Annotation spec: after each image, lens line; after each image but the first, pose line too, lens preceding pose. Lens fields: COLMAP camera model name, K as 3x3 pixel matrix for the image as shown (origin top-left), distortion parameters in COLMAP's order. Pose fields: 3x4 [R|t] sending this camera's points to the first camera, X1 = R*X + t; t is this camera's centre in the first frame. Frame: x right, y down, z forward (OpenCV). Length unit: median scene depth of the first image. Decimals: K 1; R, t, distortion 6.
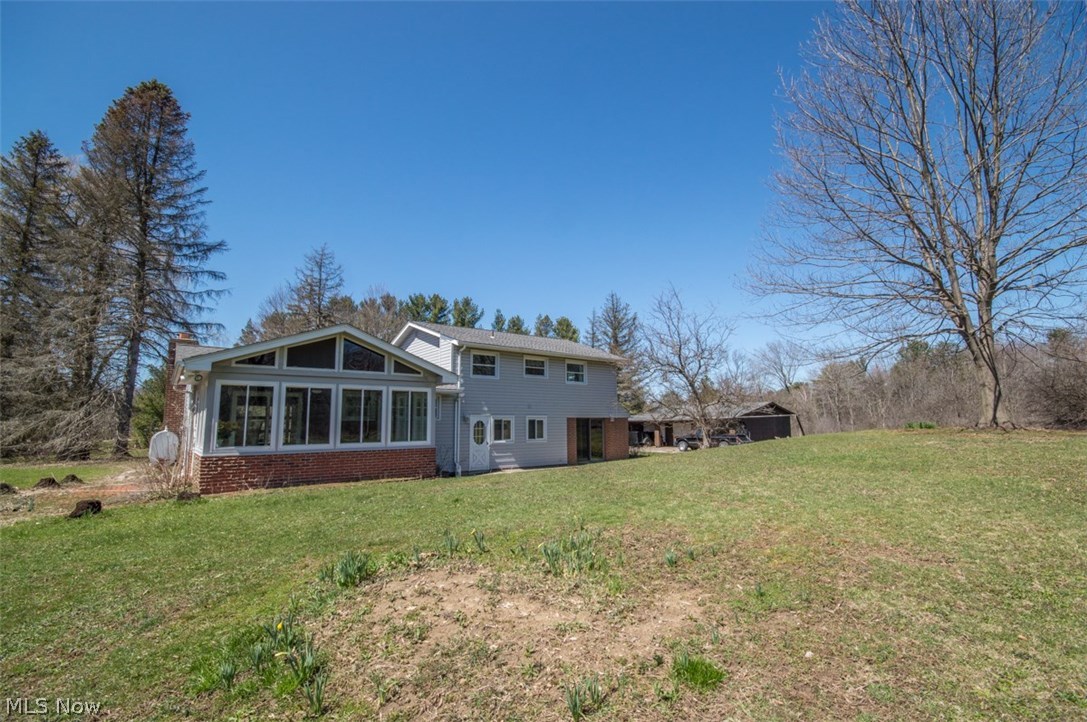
lens RADIAL K [[483.9, 0, 543.5], [0, 483.9, 361.0], [0, 0, 1]] dist [-0.005012, -0.000210]
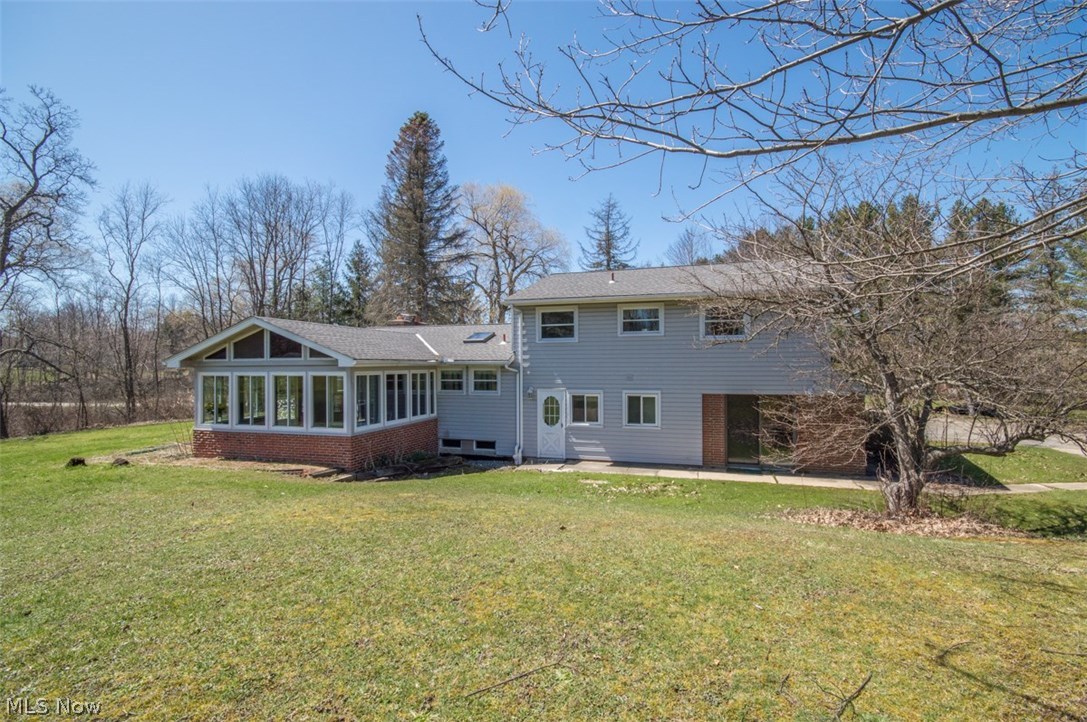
lens RADIAL K [[483.9, 0, 543.5], [0, 483.9, 361.0], [0, 0, 1]] dist [-0.005012, -0.000210]
pose [[0.590868, 0.001099, -0.806768, 0.495337], [0.105565, 0.991296, 0.078666, 0.002398], [0.799832, -0.131647, 0.585609, 0.530031]]
